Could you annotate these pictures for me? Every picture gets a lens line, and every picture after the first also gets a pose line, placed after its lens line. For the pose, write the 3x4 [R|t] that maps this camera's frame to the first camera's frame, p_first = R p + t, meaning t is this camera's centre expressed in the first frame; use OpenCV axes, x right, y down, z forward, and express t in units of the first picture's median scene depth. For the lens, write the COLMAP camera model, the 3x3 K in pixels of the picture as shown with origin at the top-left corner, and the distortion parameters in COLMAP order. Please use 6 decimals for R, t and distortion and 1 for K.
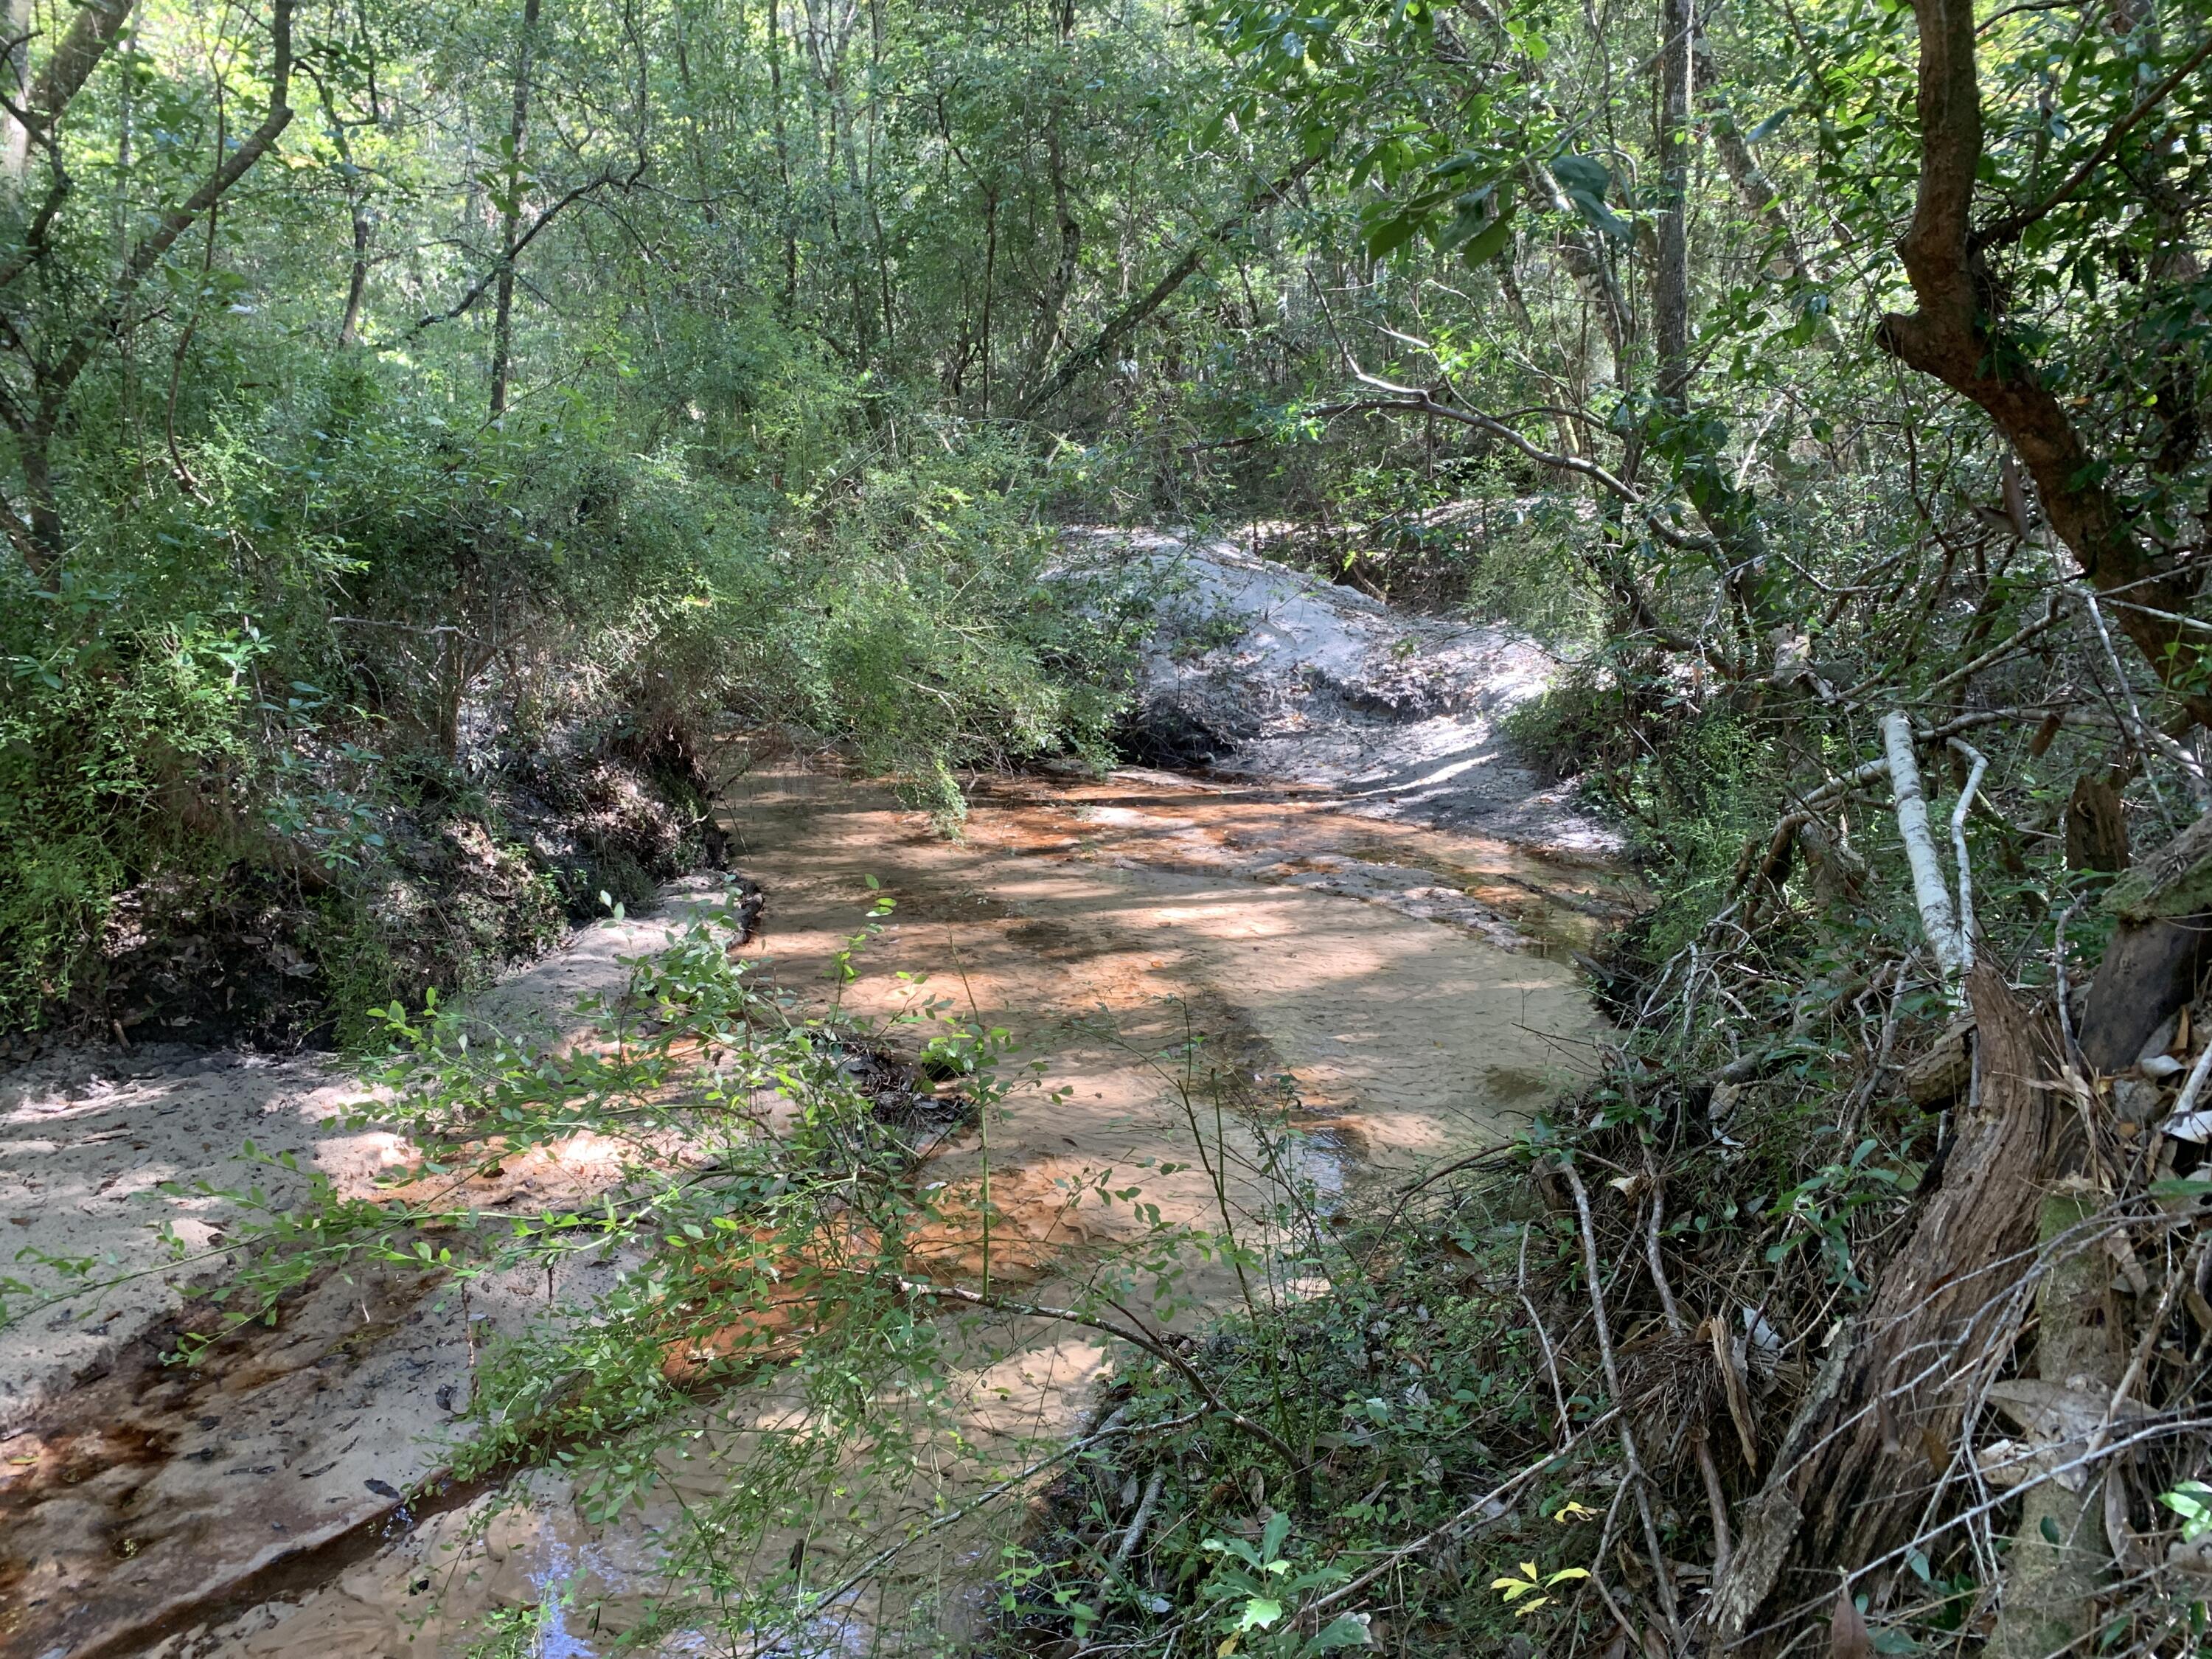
lens RADIAL K [[1679.2, 0, 1120.9], [0, 1679.2, 790.5], [0, 0, 1]] dist [0.014229, -0.017677]
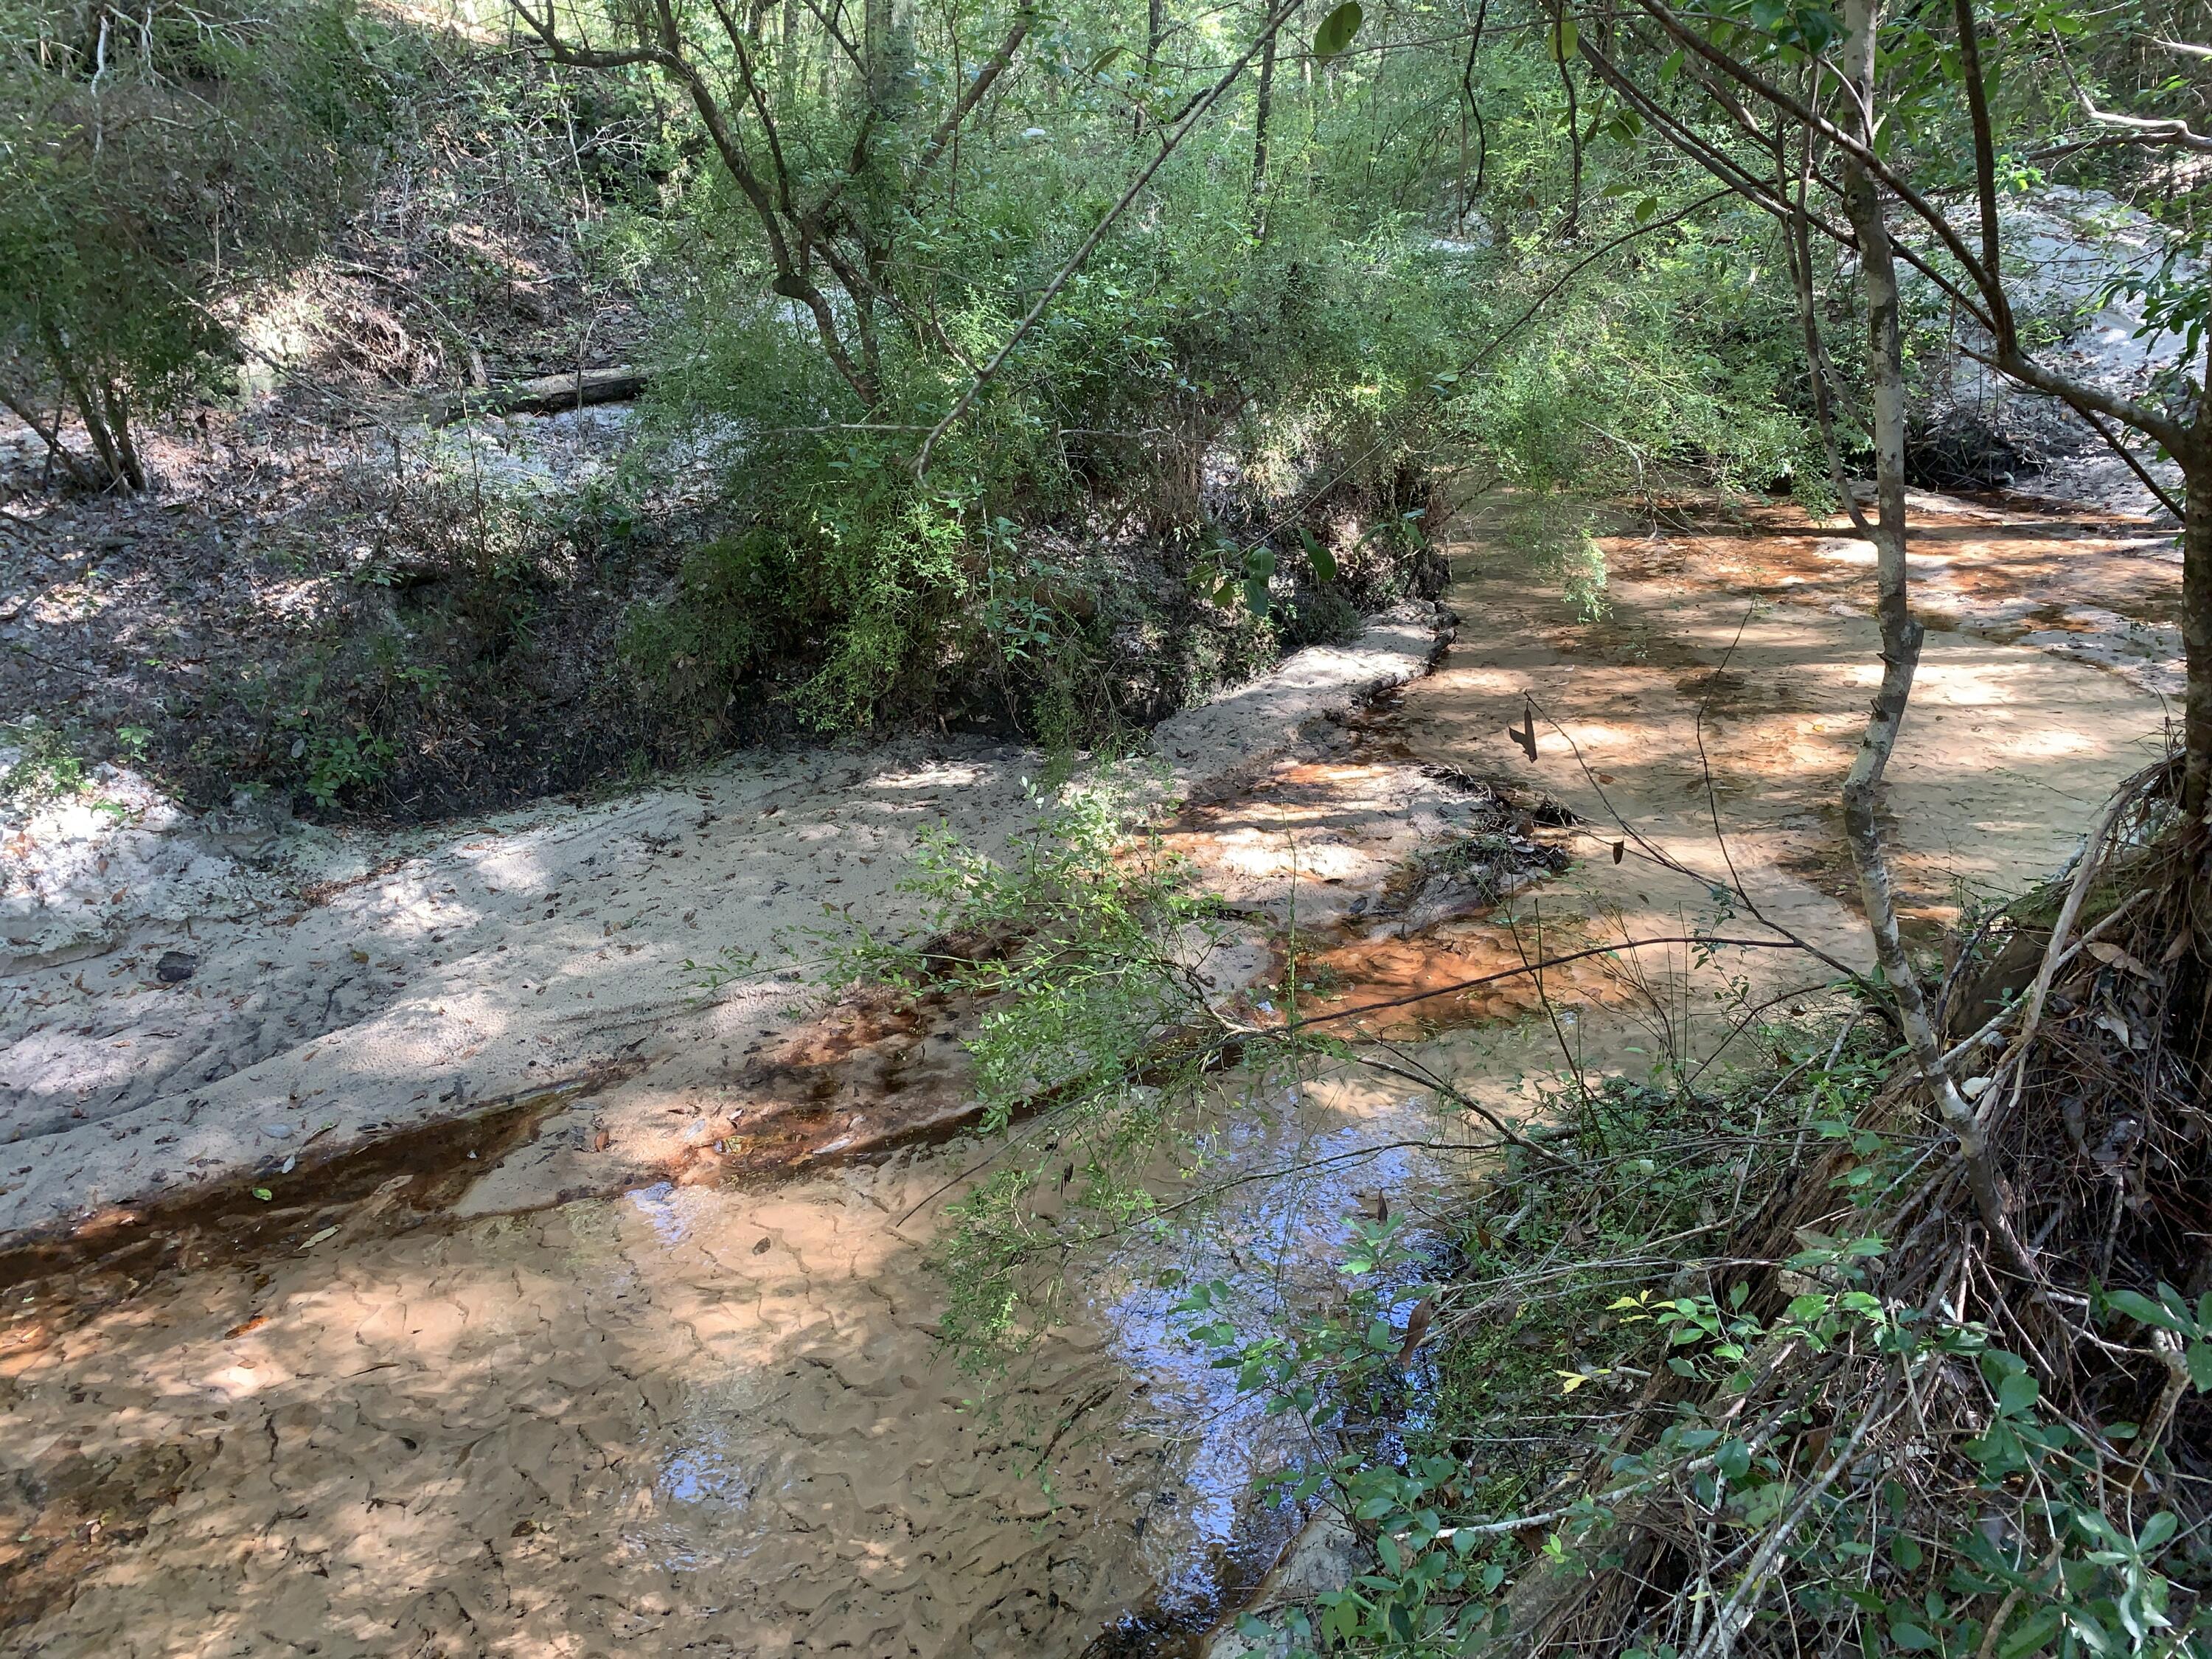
lens RADIAL K [[1679.2, 0, 1096.8], [0, 1679.2, 822.1], [0, 0, 1]] dist [0.014229, -0.017677]
pose [[0.875278, 0.113776, -0.470046, 0.133205], [-0.009048, 0.975615, 0.219301, -0.064265], [0.483536, -0.187696, 0.854964, -0.097114]]
